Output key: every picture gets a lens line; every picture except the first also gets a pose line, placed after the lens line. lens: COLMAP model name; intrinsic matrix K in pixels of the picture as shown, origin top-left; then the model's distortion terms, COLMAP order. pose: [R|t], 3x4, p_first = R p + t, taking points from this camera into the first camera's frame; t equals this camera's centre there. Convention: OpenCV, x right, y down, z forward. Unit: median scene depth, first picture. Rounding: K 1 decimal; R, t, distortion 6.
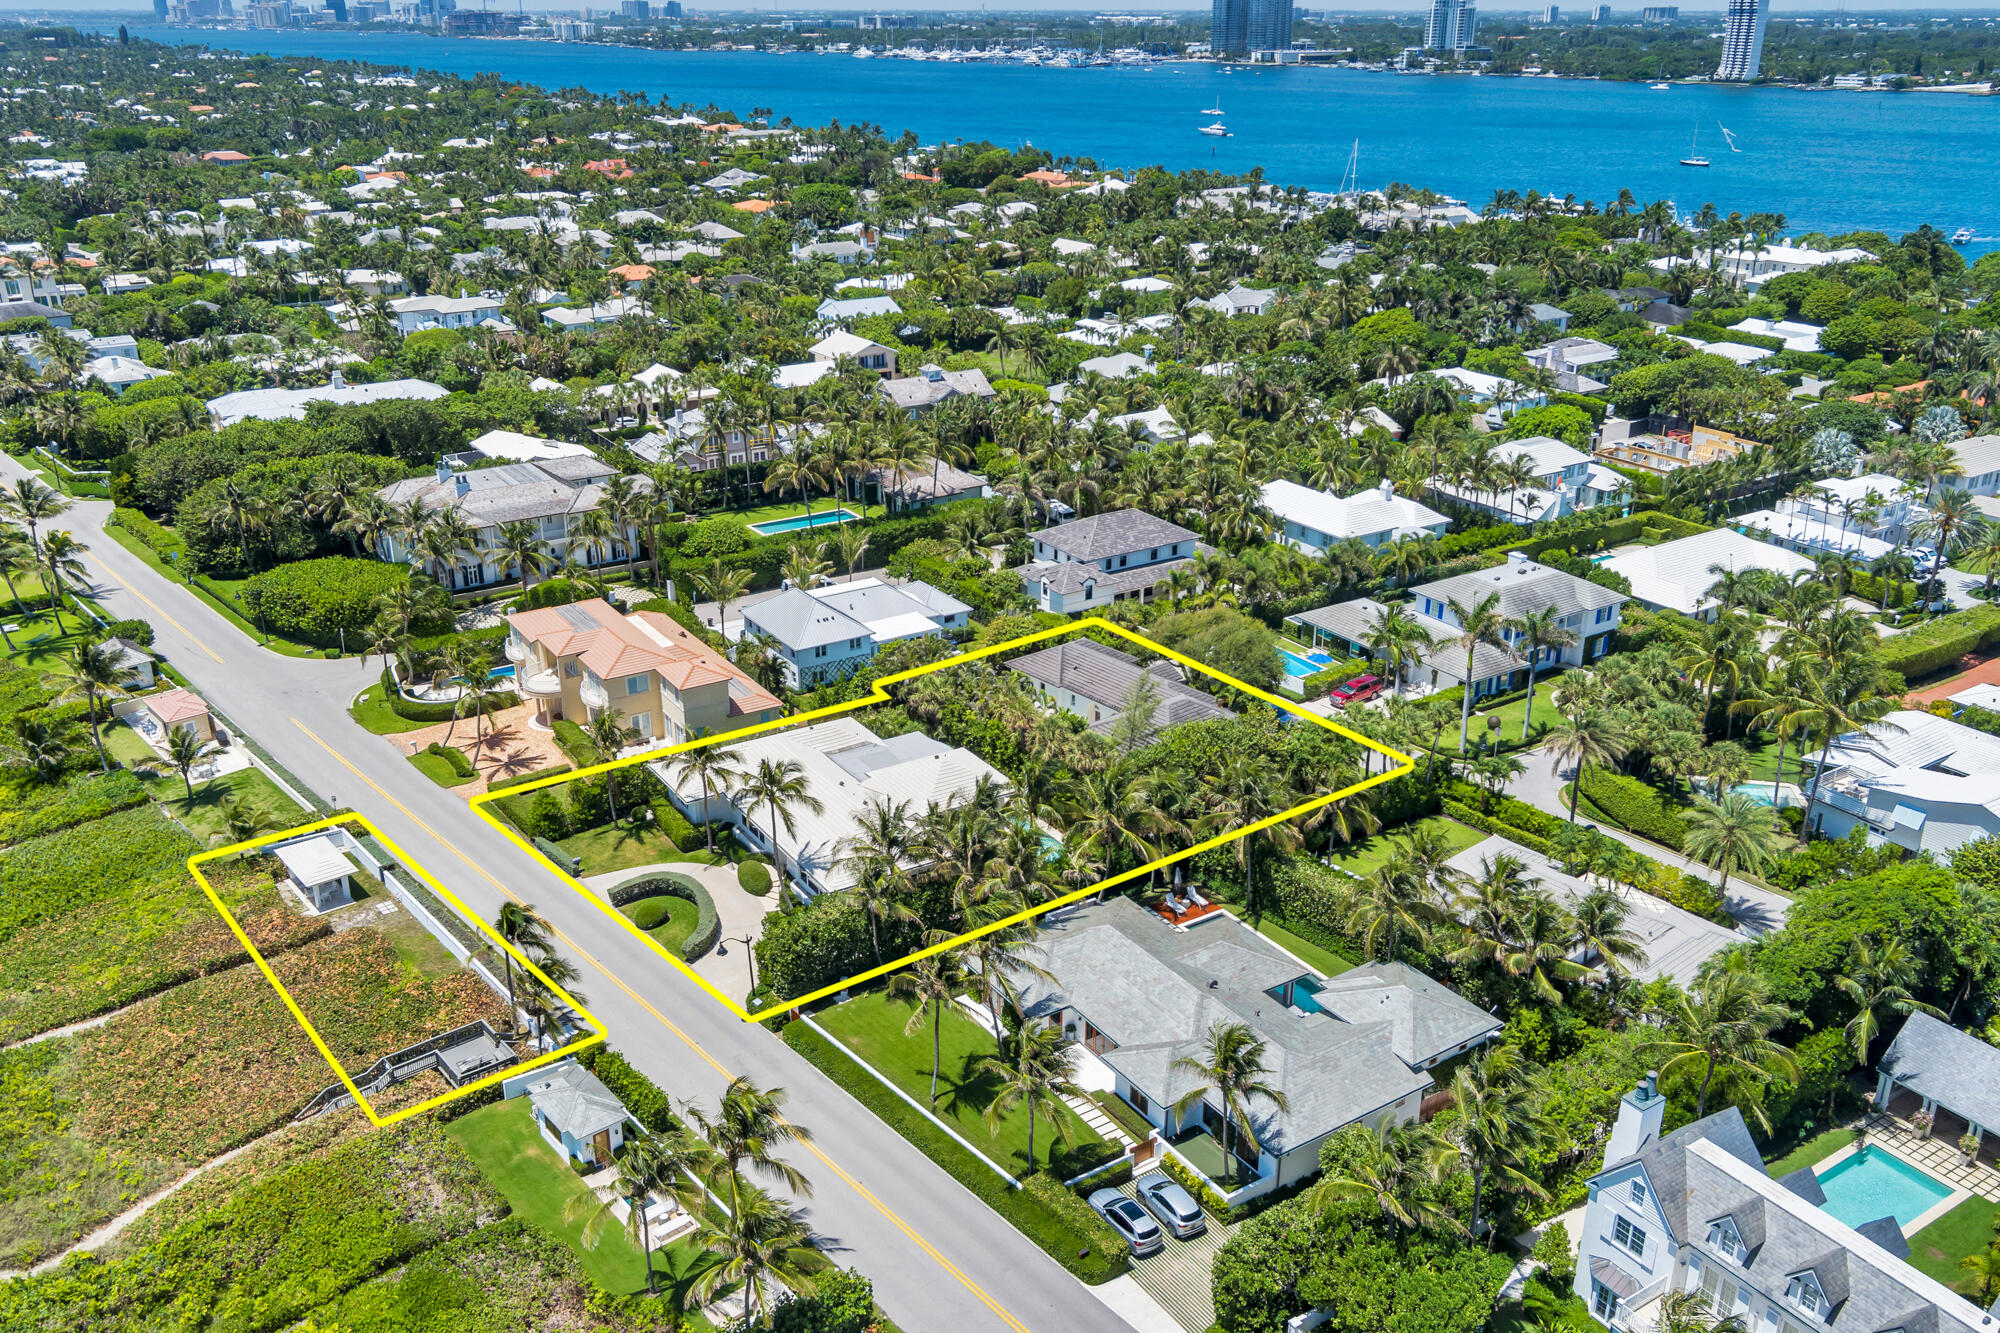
lens RADIAL K [[1619.0, 0, 1000.0], [0, 1619.0, 666.5], [0, 0, 1]] dist [-0.015318, 0.021853]
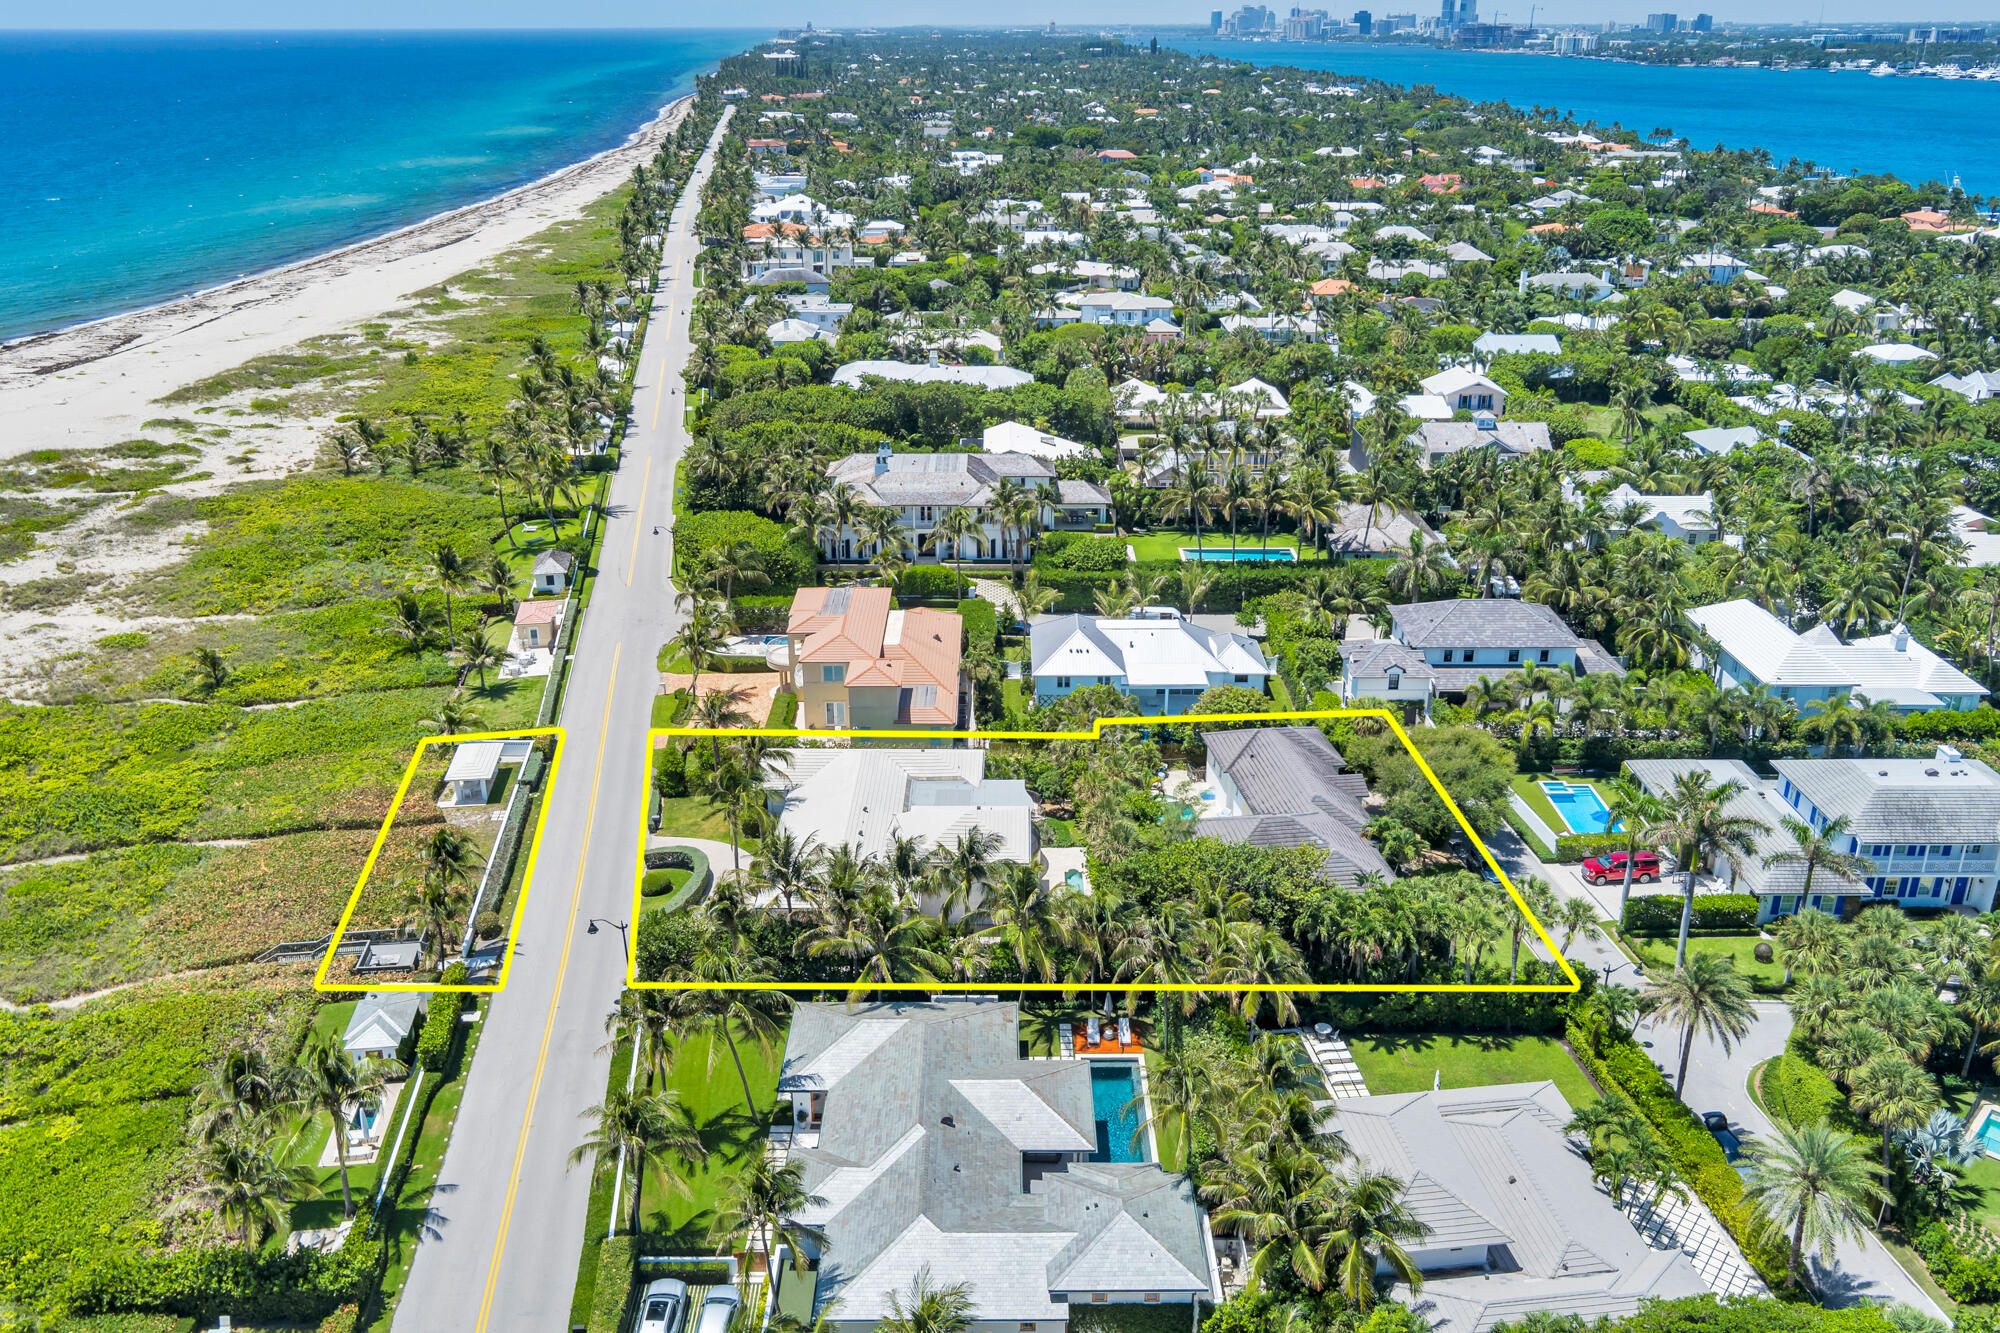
lens RADIAL K [[1619.0, 0, 1000.0], [0, 1619.0, 666.5], [0, 0, 1]] dist [-0.015318, 0.021853]
pose [[0.838584, 0.199288, -0.507012, 0.212154], [-0.202841, 0.977989, 0.048917, -0.035797], [0.505600, 0.061822, 0.860550, 0.093305]]
